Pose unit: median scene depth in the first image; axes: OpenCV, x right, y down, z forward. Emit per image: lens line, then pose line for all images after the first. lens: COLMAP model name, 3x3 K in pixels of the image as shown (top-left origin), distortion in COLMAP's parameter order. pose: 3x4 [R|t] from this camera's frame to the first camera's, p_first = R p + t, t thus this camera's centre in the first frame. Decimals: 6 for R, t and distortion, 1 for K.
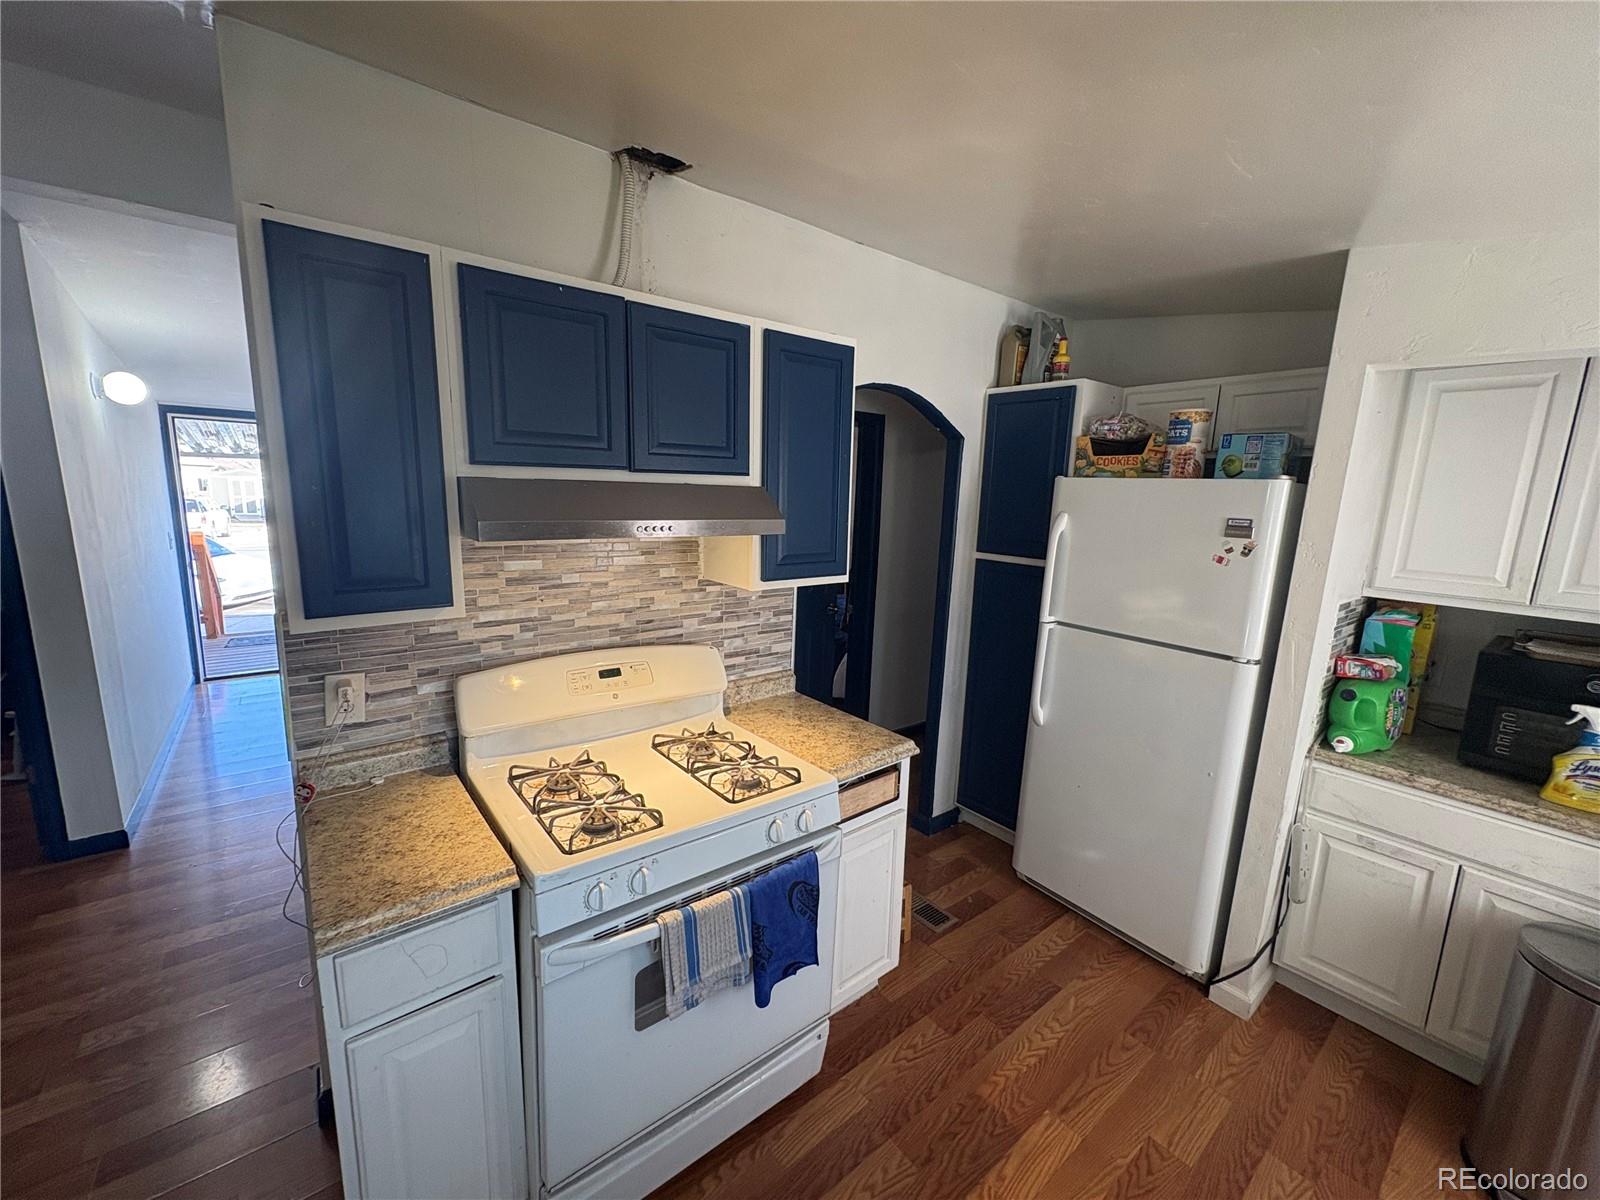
lens RADIAL K [[636.2, 0, 802.4], [0, 636.2, 602.8], [0, 0, 1]] dist [0.001571, 0.000304]
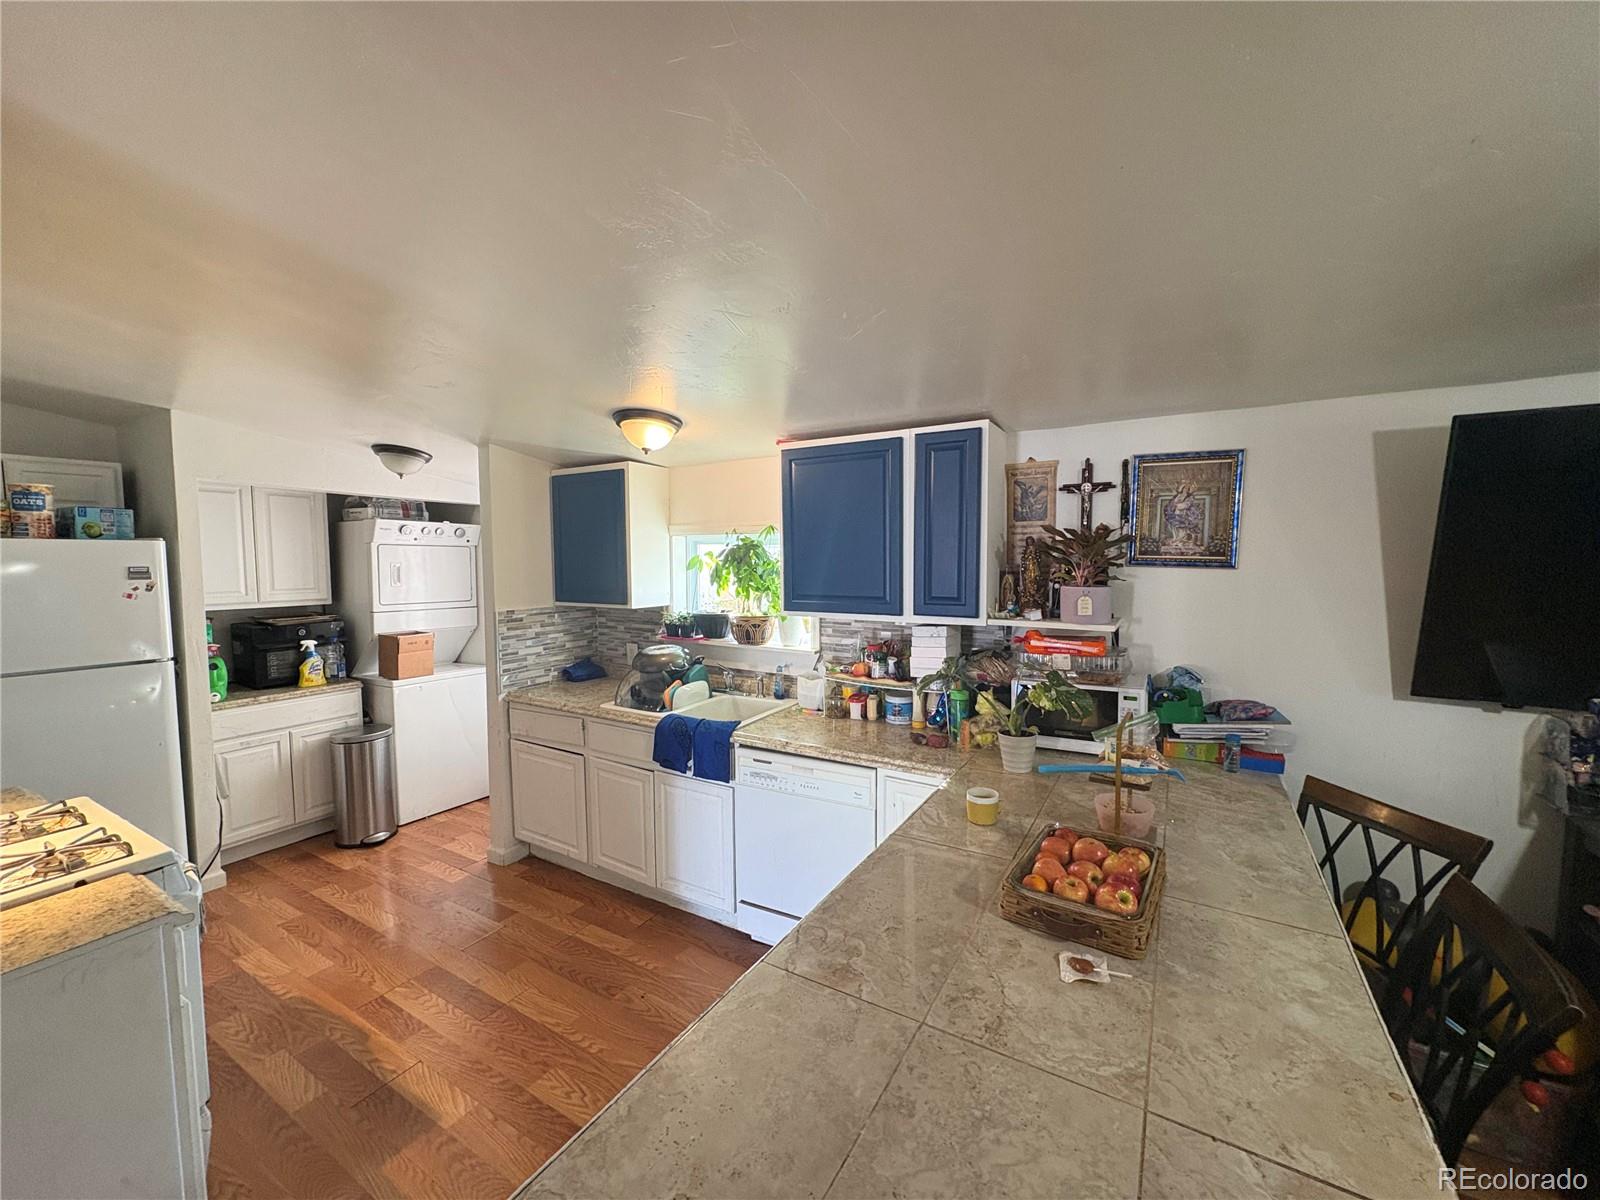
lens RADIAL K [[636.2, 0, 799.9], [0, 636.2, 599.6], [0, 0, 1]] dist [0.001571, 0.000304]
pose [[-0.340840, -0.095106, 0.935298, -1.221776], [0.160118, 0.974462, 0.157438, -0.044637], [-0.926386, 0.203419, -0.316907, 0.062176]]
